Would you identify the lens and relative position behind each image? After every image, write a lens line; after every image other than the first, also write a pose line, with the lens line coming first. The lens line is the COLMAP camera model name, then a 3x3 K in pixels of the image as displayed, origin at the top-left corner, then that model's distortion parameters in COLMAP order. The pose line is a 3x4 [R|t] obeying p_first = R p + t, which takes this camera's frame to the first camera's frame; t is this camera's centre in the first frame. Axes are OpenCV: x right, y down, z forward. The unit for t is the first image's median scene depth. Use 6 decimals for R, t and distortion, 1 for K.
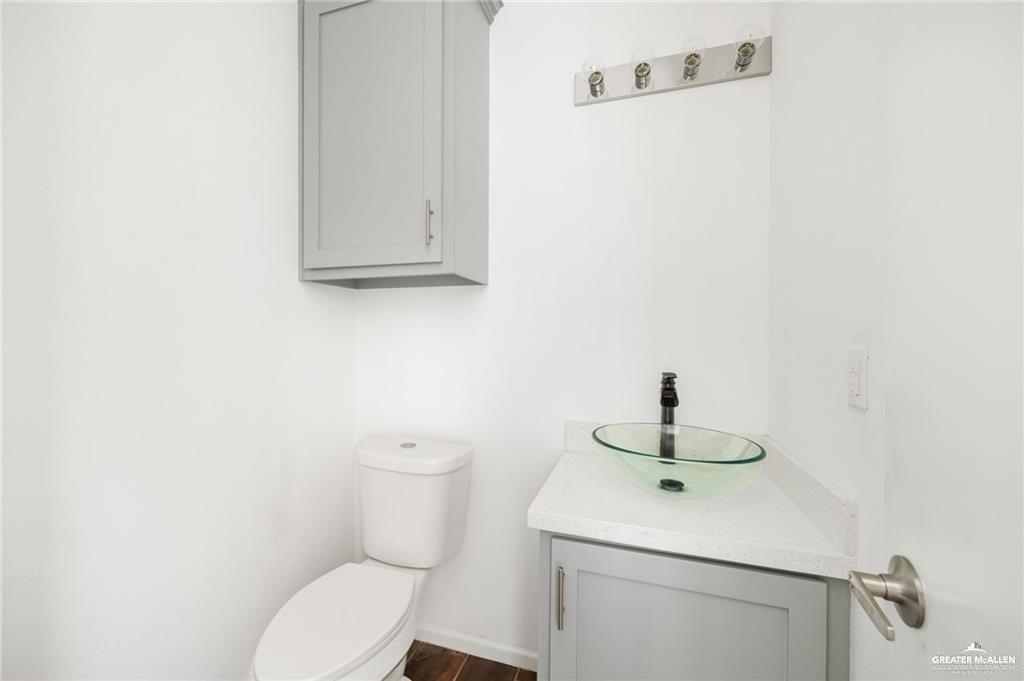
lens RADIAL K [[413.6, 0, 510.8], [0, 413.6, 336.7], [0, 0, 1]] dist [0.003732, 0.000227]
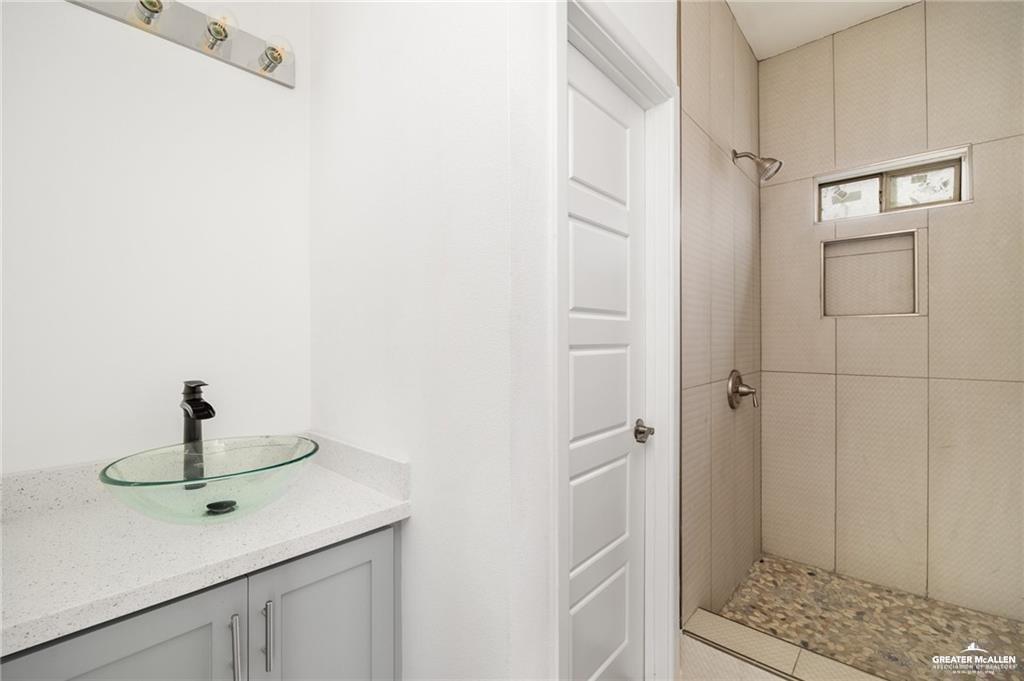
lens RADIAL K [[435.9, 0, 509.9], [0, 435.9, 341.6], [0, 0, 1]] dist [-0.030007, -0.000381]
pose [[0.414557, -0.004999, 0.910010, -0.160749], [-0.002229, 0.999976, 0.006508, -0.000564], [-0.910021, -0.004726, 0.414536, 0.052064]]
